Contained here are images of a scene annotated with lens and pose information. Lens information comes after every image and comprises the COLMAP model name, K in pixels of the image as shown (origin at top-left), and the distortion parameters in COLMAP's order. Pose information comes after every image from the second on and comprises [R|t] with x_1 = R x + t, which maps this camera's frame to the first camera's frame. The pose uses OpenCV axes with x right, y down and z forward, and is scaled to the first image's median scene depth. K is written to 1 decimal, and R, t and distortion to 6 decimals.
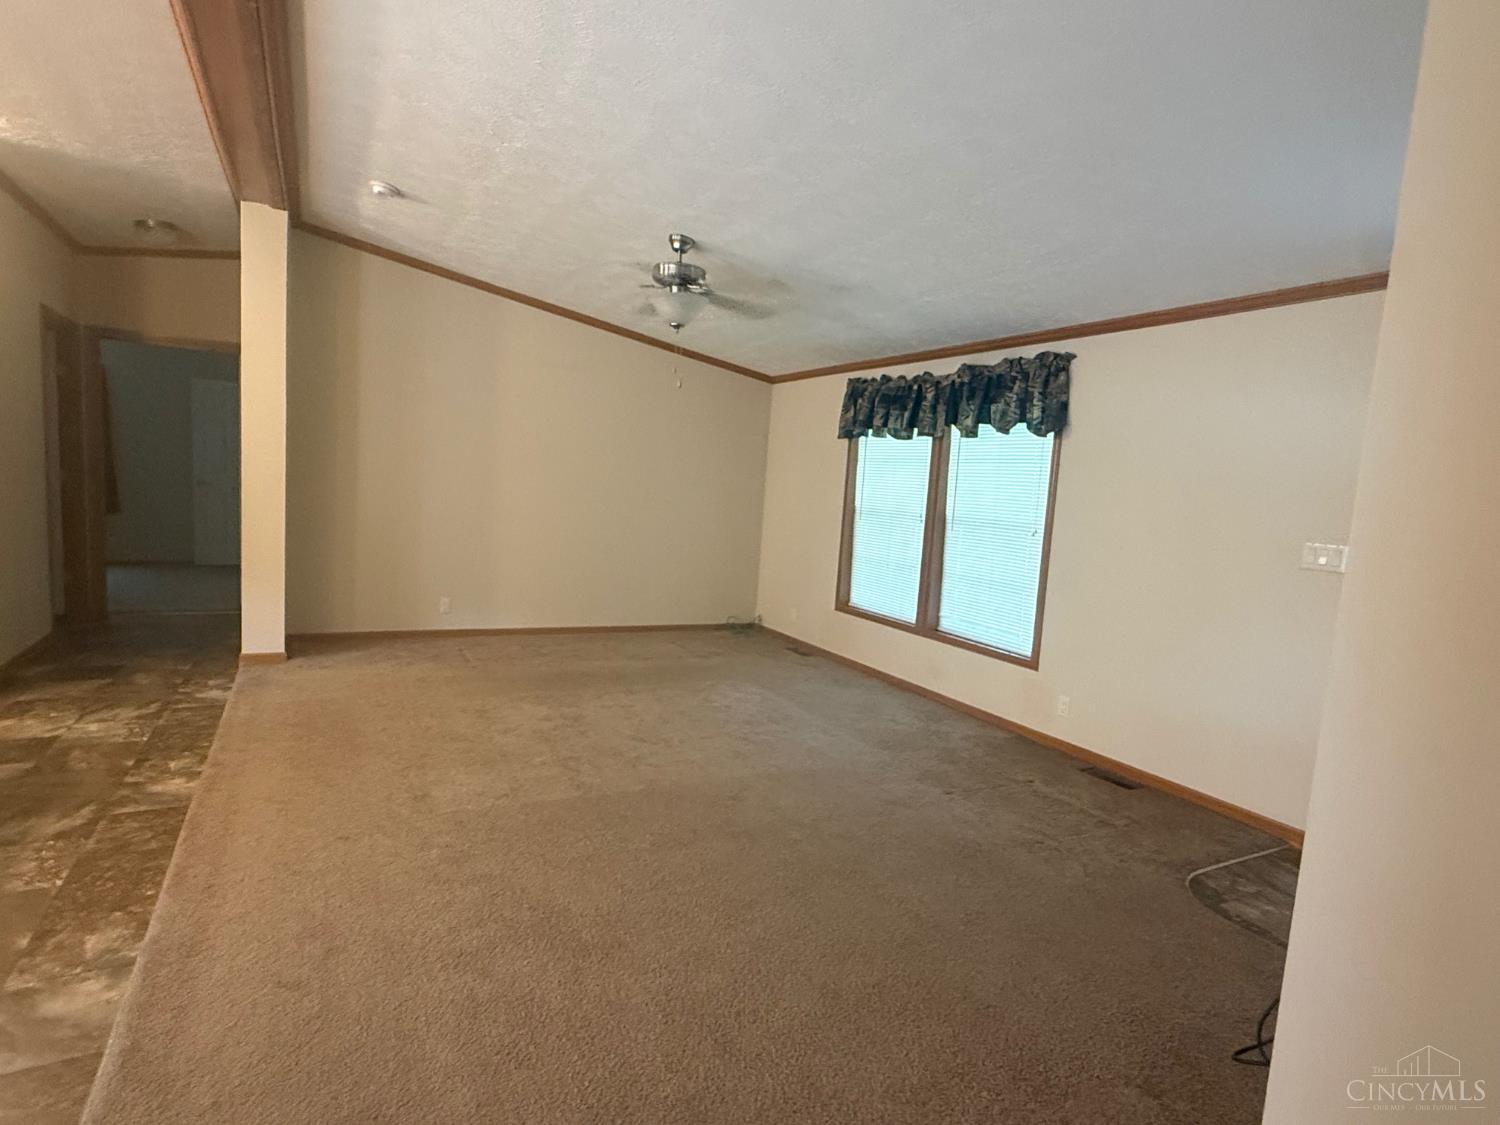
lens RADIAL K [[781.7, 0, 745.1], [0, 781.7, 561.7], [0, 0, 1]] dist [-0.001533, 0.000329]
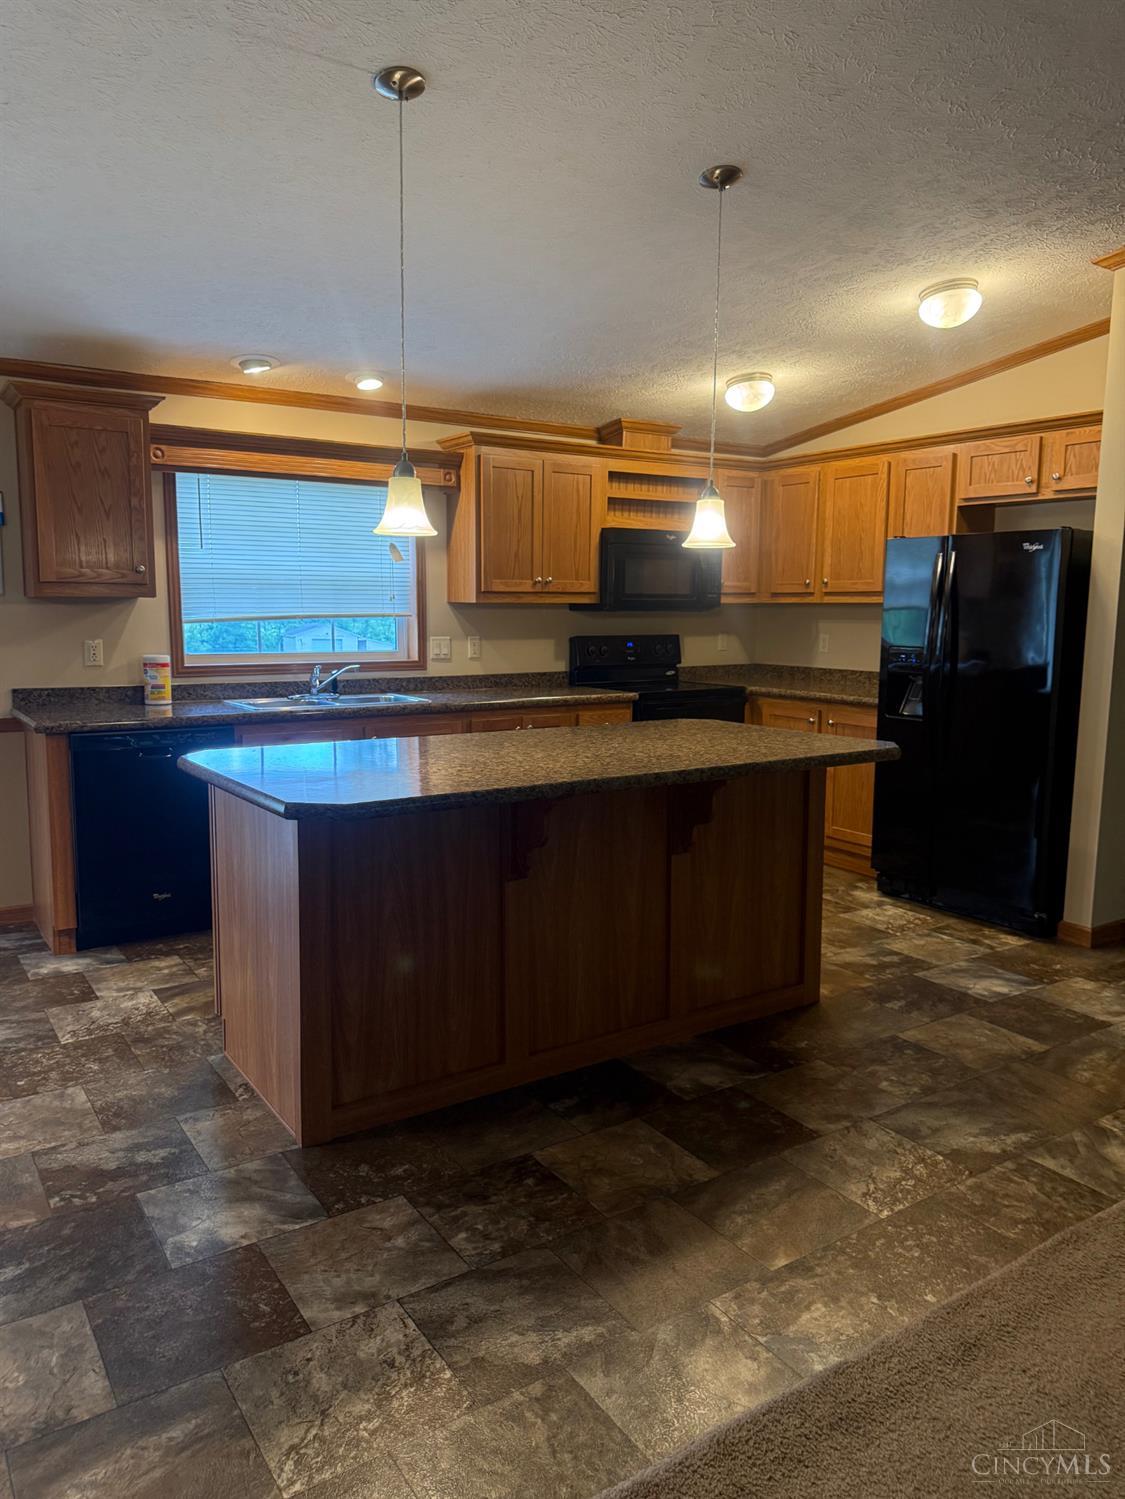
lens RADIAL K [[1063.1, 0, 560.8], [0, 1063.1, 744.8], [0, 0, 1]] dist [0.026955, -0.032157]
pose [[0.086614, 0.072032, -0.993634, 0.057634], [-0.105672, 0.992420, 0.062733, -0.047382], [0.990622, 0.099565, 0.093569, 0.379241]]
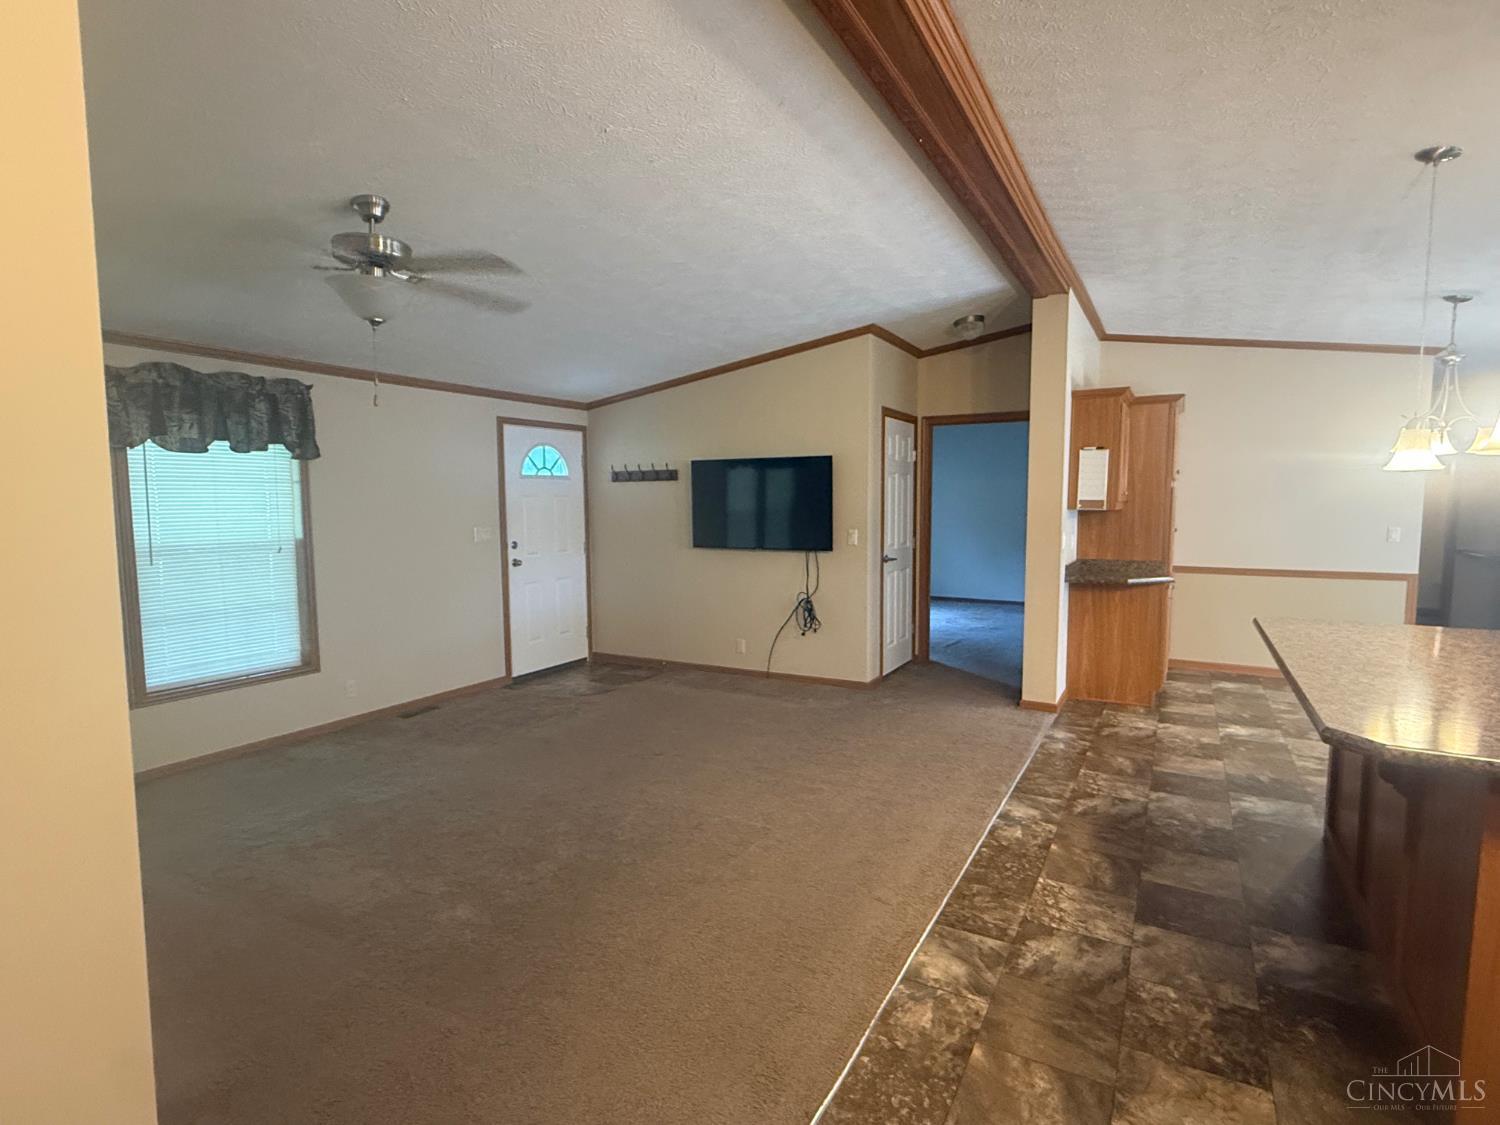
lens RADIAL K [[781.7, 0, 742.7], [0, 781.7, 565.5], [0, 0, 1]] dist [-0.001533, 0.000329]
pose [[-0.526922, -0.133504, 0.839363, -1.112577], [0.054336, 0.980274, 0.190026, -0.241826], [-0.848175, 0.145737, -0.509274, 1.361199]]
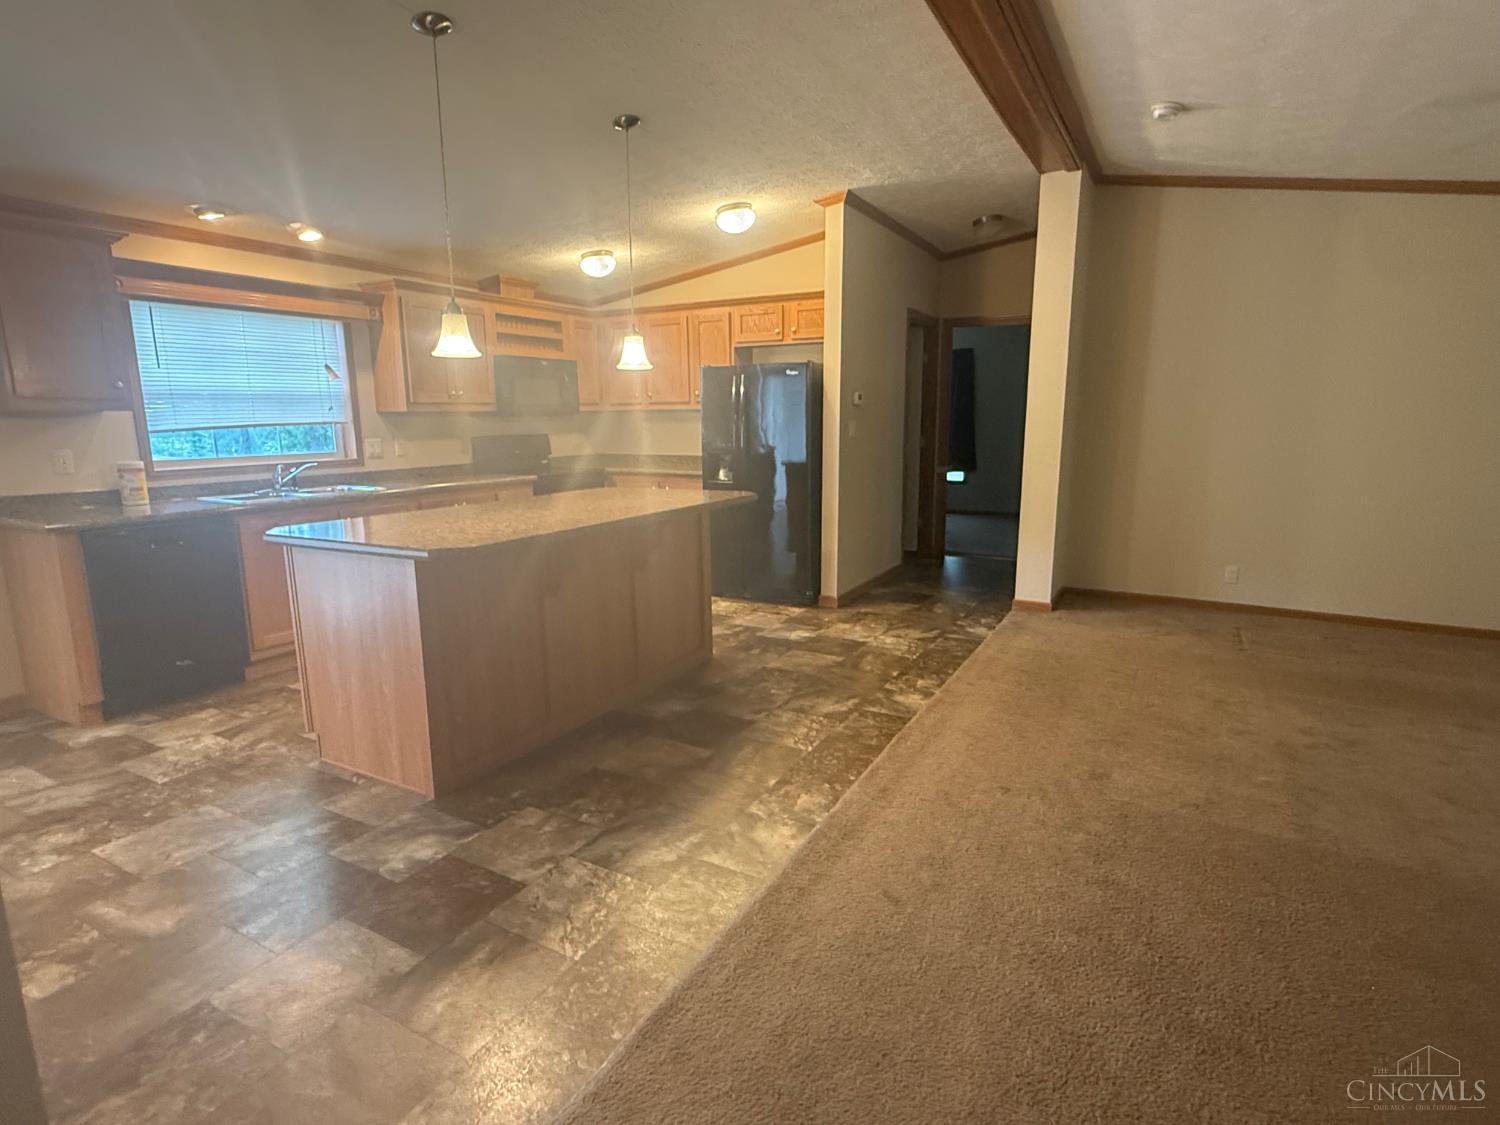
lens RADIAL K [[781.7, 0, 751.6], [0, 781.7, 559.4], [0, 0, 1]] dist [-0.001533, 0.000329]
pose [[0.533874, 0.087754, -0.840998, 0.112681], [-0.045483, 0.996141, 0.075069, -0.005163], [0.844340, -0.001826, 0.535805, 0.137851]]
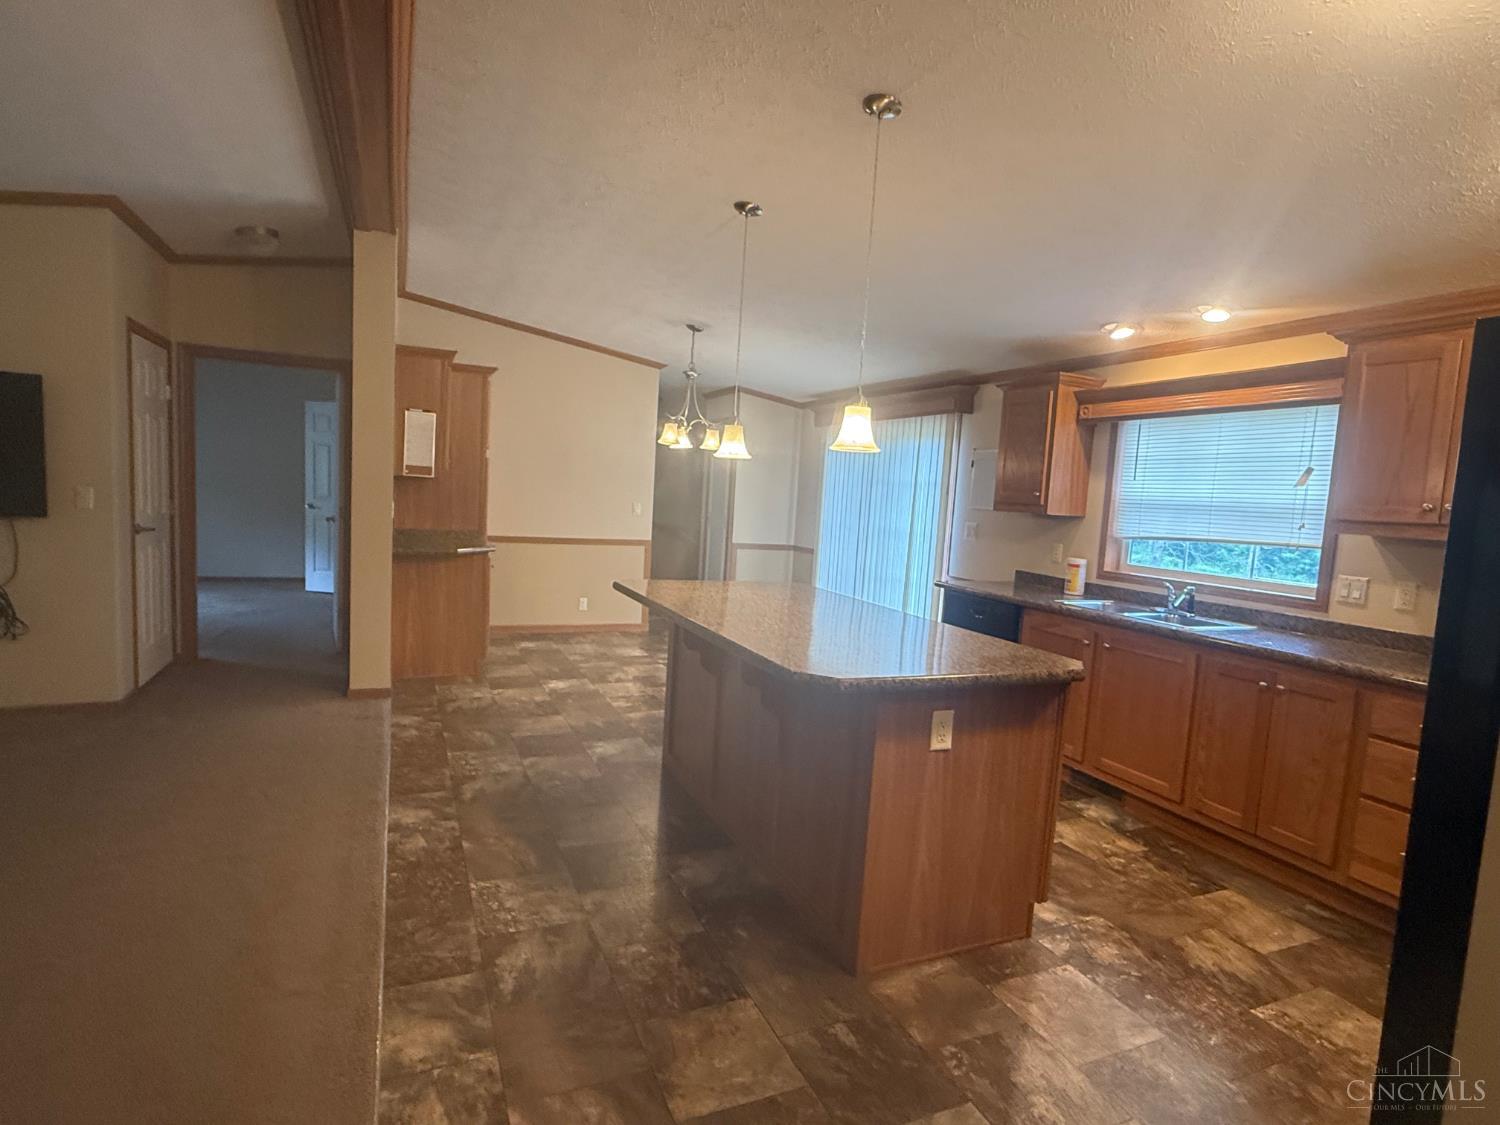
lens RADIAL K [[781.7, 0, 748.1], [0, 781.7, 566.9], [0, 0, 1]] dist [-0.001533, 0.000329]
pose [[-0.989147, -0.128579, 0.071104, -0.892499], [-0.112116, 0.973291, 0.200337, -0.214123], [-0.094964, 0.190191, -0.977143, 1.365659]]
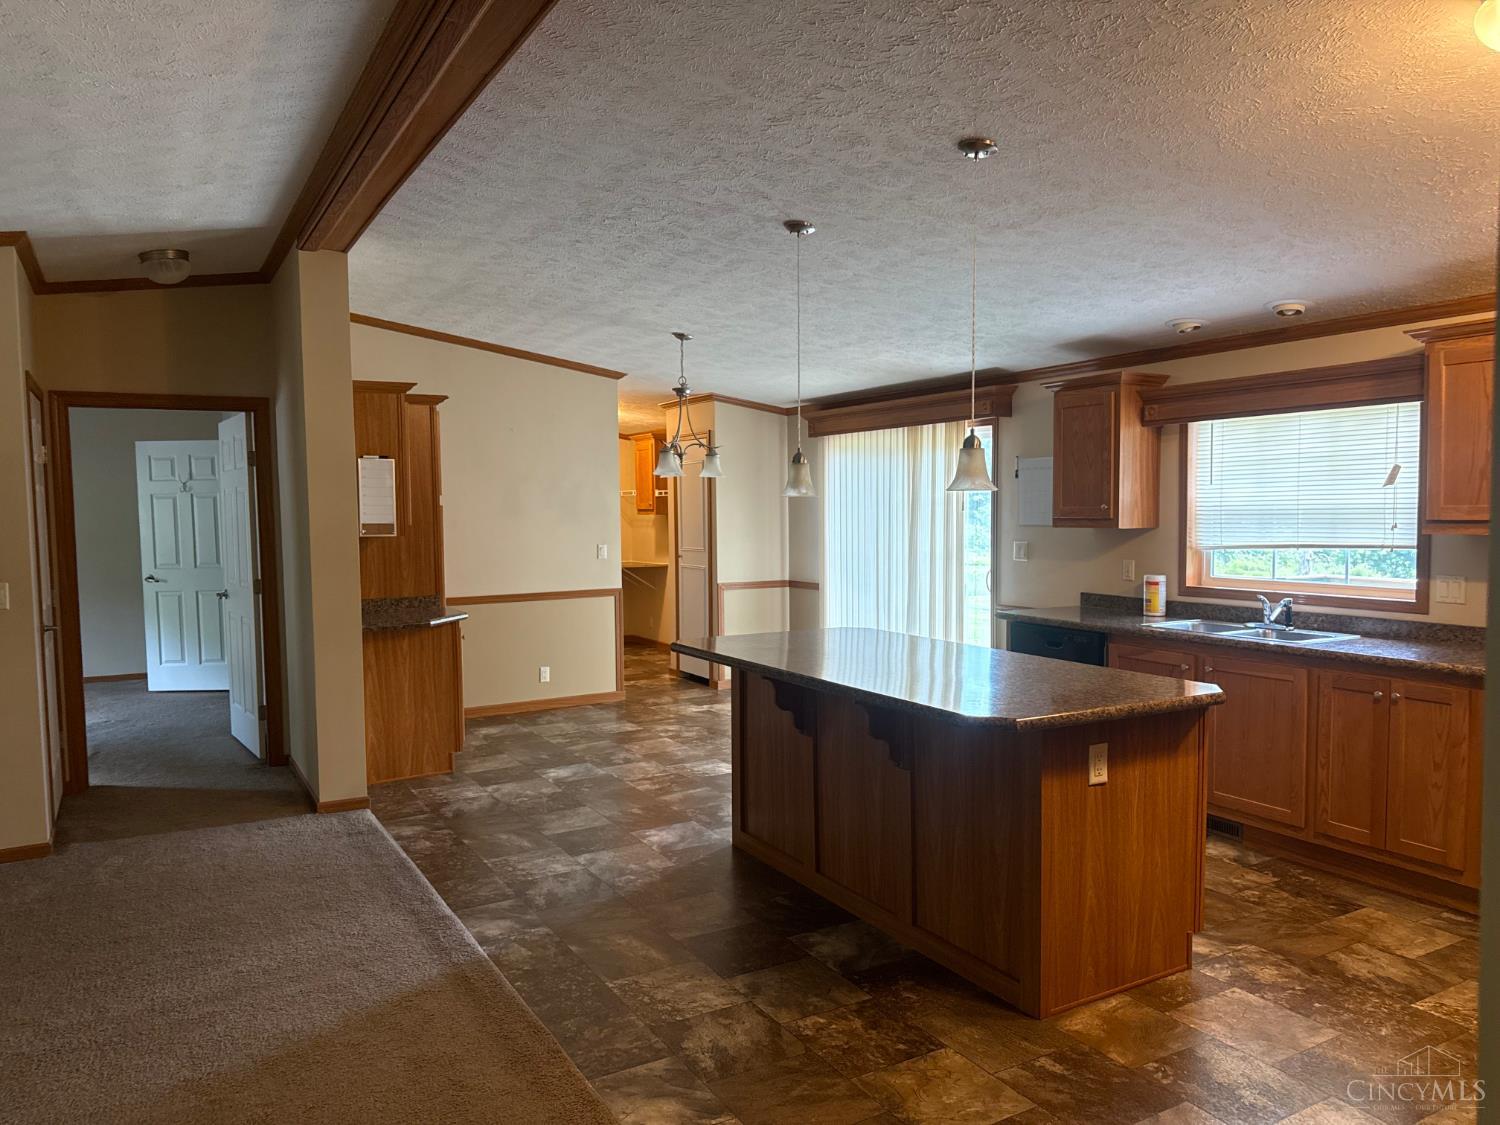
lens RADIAL K [[1063.8, 0, 753.4], [0, 1063.8, 568.6], [0, 0, 1]] dist [0.026955, -0.032157]
pose [[-0.998395, -0.050223, -0.026174, -0.693096], [-0.053789, 0.985533, 0.160720, -0.263048], [0.017723, 0.161870, -0.986653, 1.606460]]
